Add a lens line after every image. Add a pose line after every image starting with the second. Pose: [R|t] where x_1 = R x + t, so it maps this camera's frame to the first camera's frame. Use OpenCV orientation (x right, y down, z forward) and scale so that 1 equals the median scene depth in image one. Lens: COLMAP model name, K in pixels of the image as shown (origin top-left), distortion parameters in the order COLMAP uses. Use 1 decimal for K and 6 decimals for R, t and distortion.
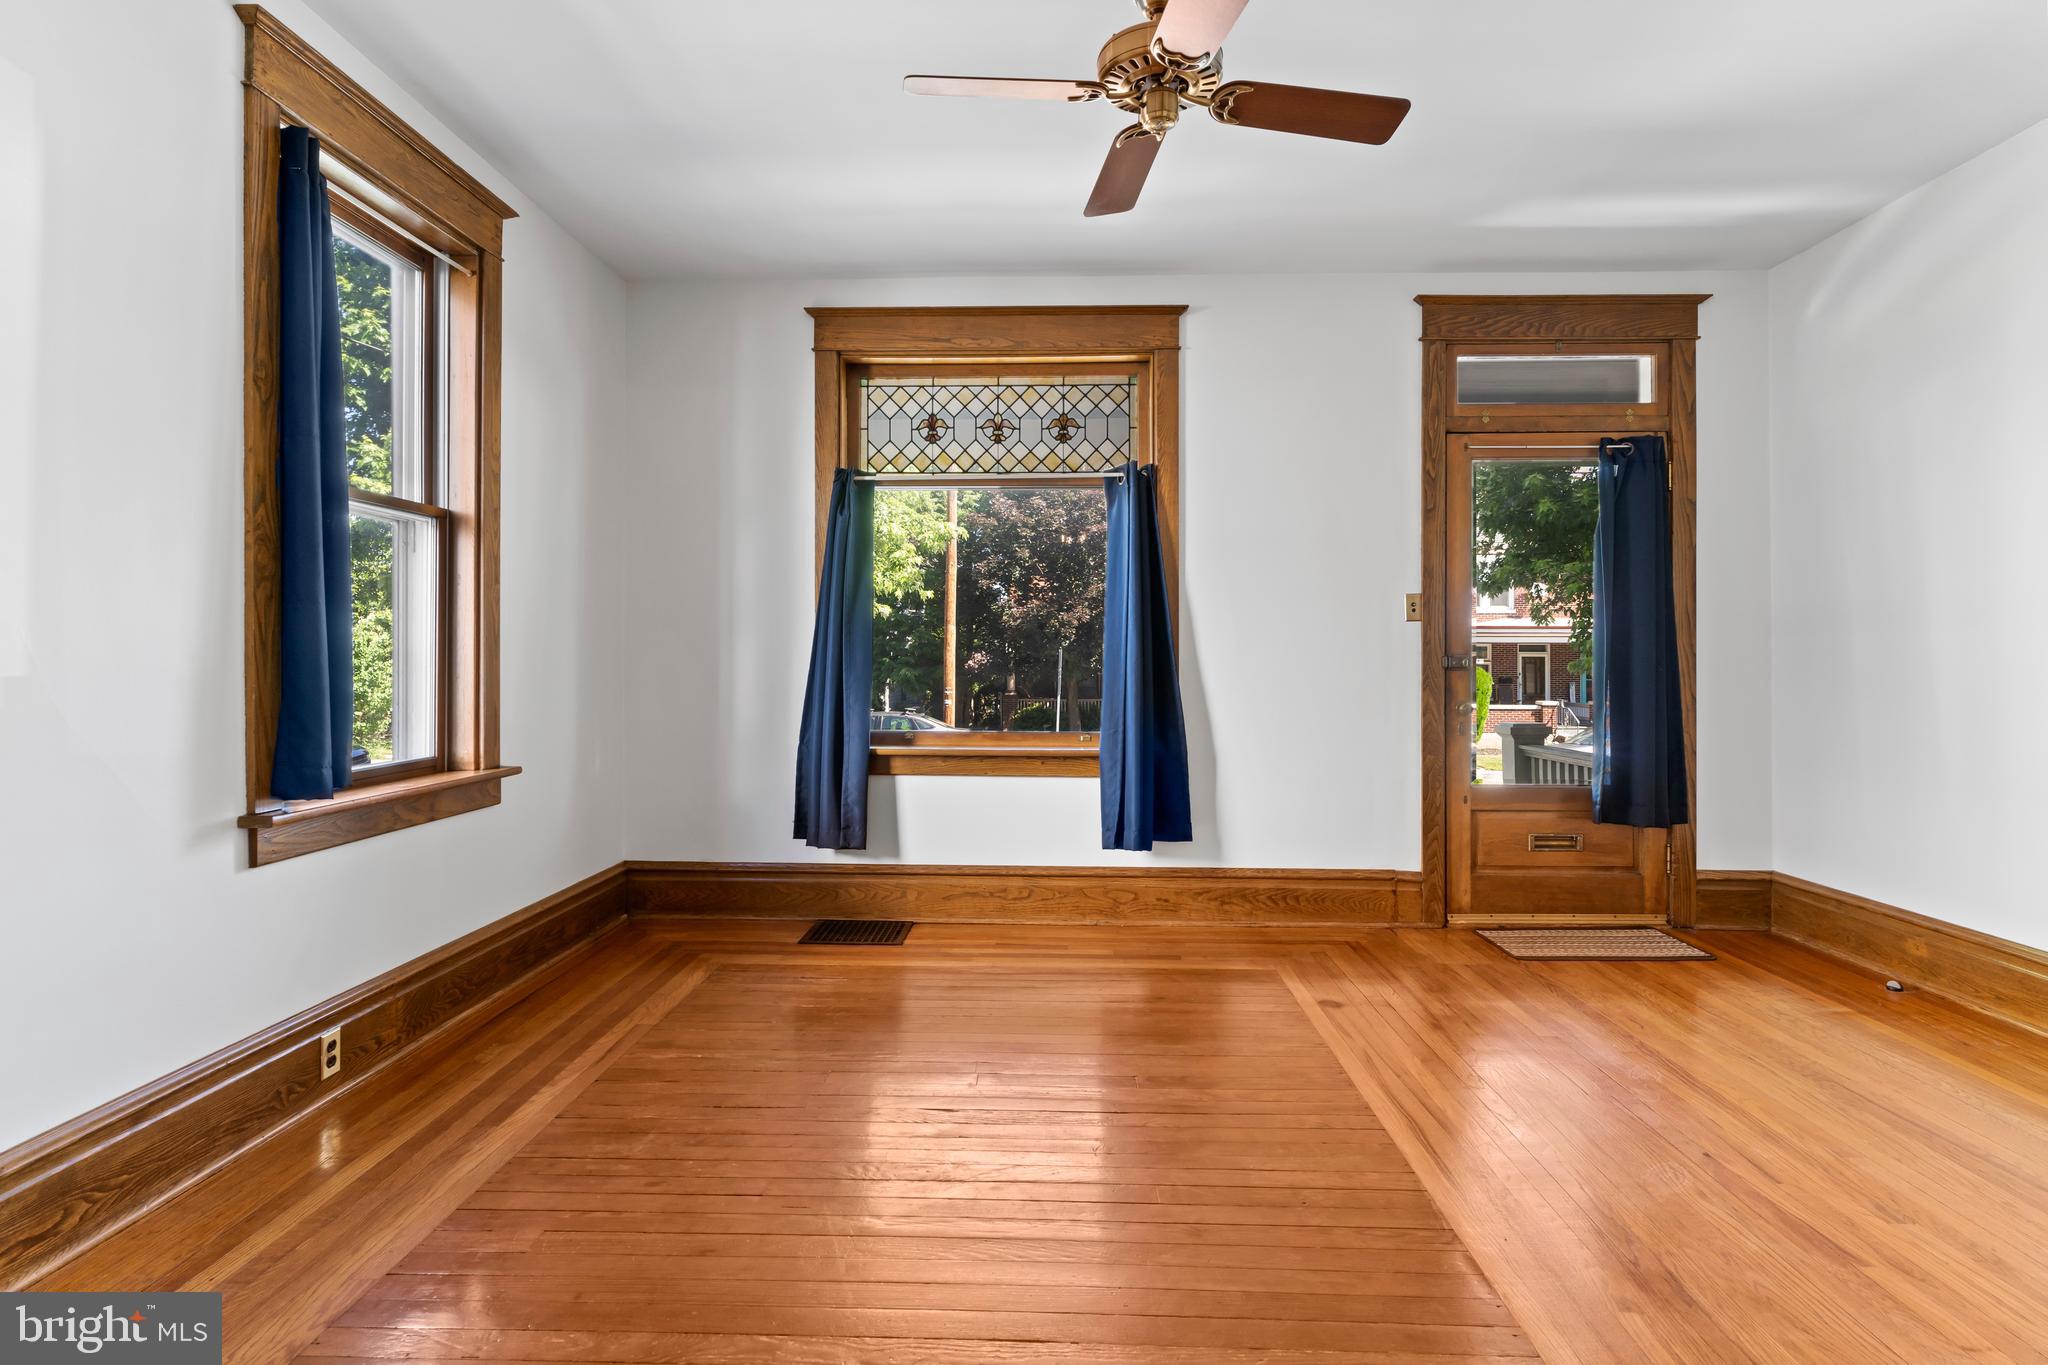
lens RADIAL K [[1035.6, 0, 1014.6], [0, 1035.6, 650.0], [0, 0, 1]] dist [-0.004432, 0.000412]
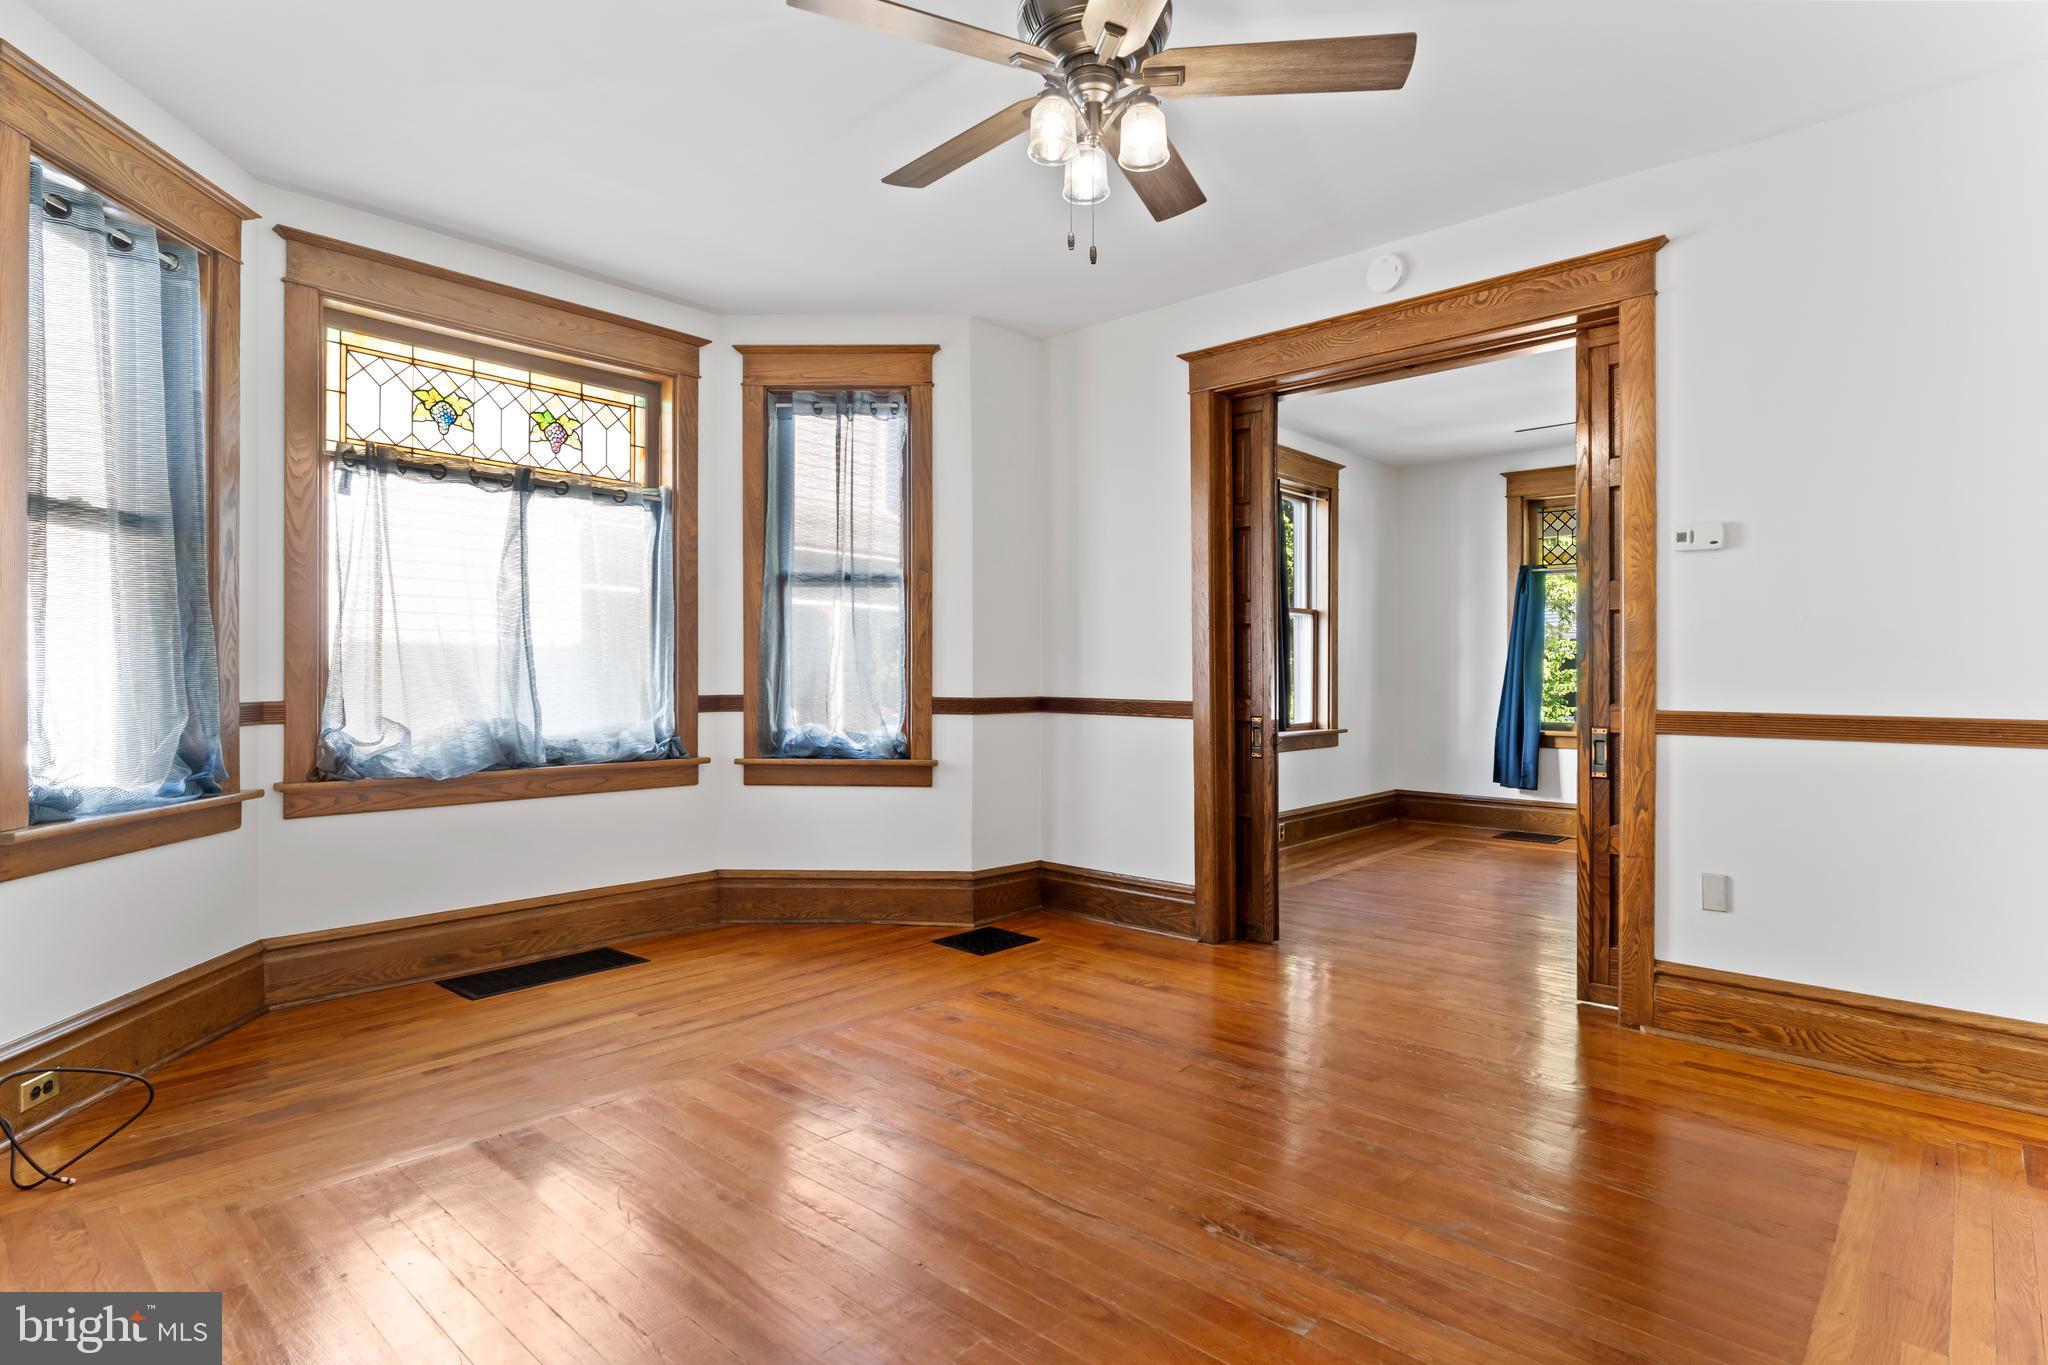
lens RADIAL K [[1073.1, 0, 1019.0], [0, 1073.1, 671.8], [0, 0, 1]] dist [-0.001464, 0.000741]
pose [[0.764647, -0.001346, -0.644448, 0.332504], [0.001962, 0.999998, 0.000240, -0.004608], [0.644446, -0.001448, 0.764648, -0.872187]]
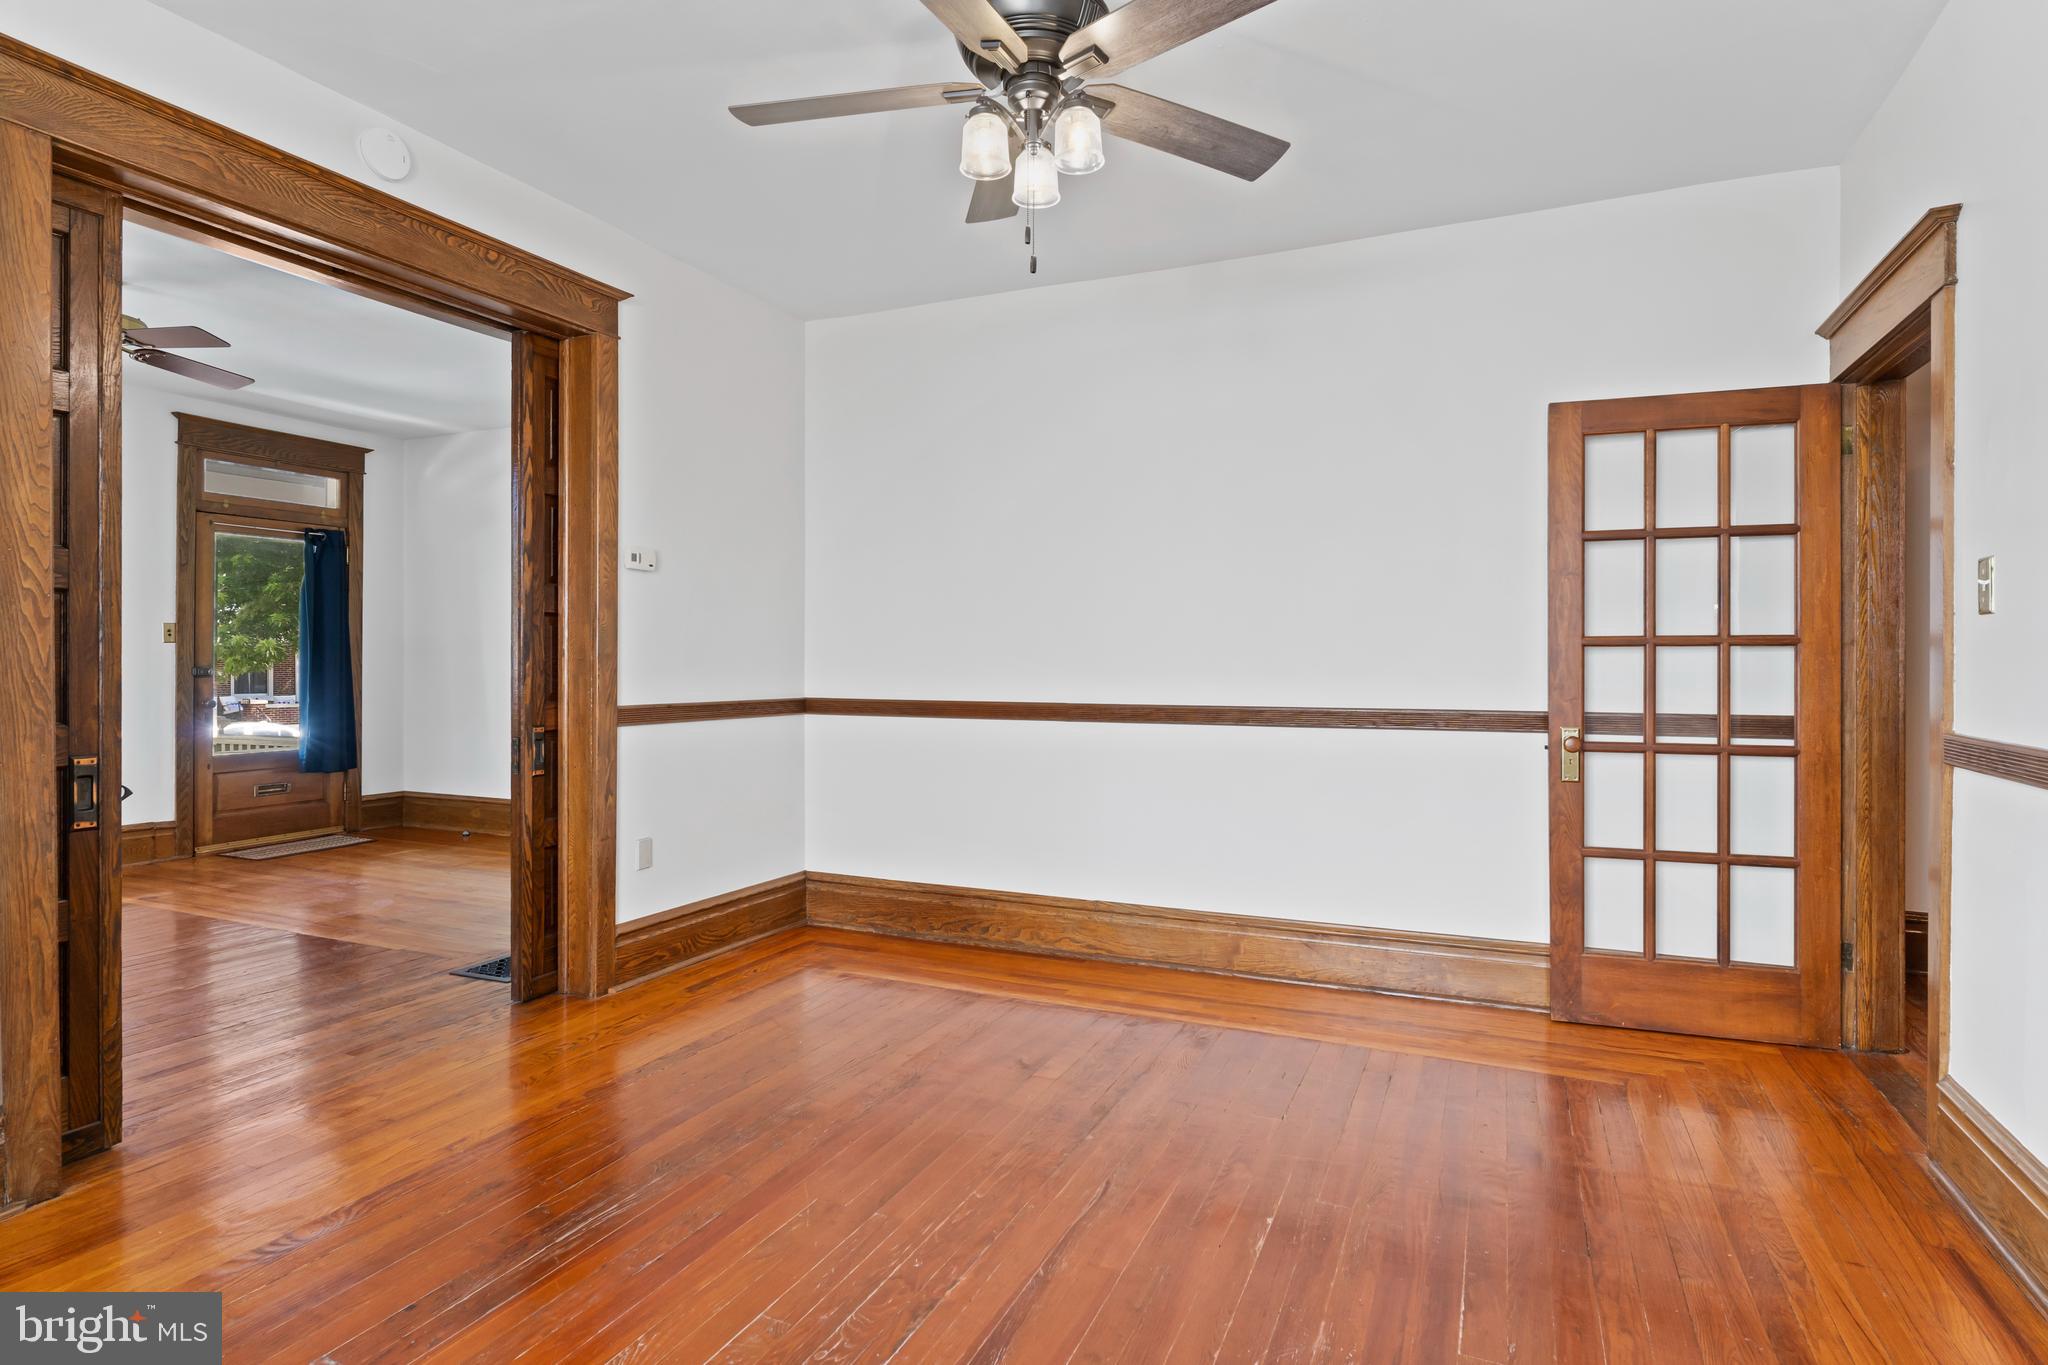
lens RADIAL K [[1063.5, 0, 1018.8], [0, 1063.5, 656.8], [0, 0, 1]] dist [0.004360, 0.001740]
pose [[0.377103, 0.001950, 0.926169, -0.521214], [-0.008537, 0.999963, 0.001370, -0.020619], [-0.926132, -0.008423, 0.377105, -0.612342]]
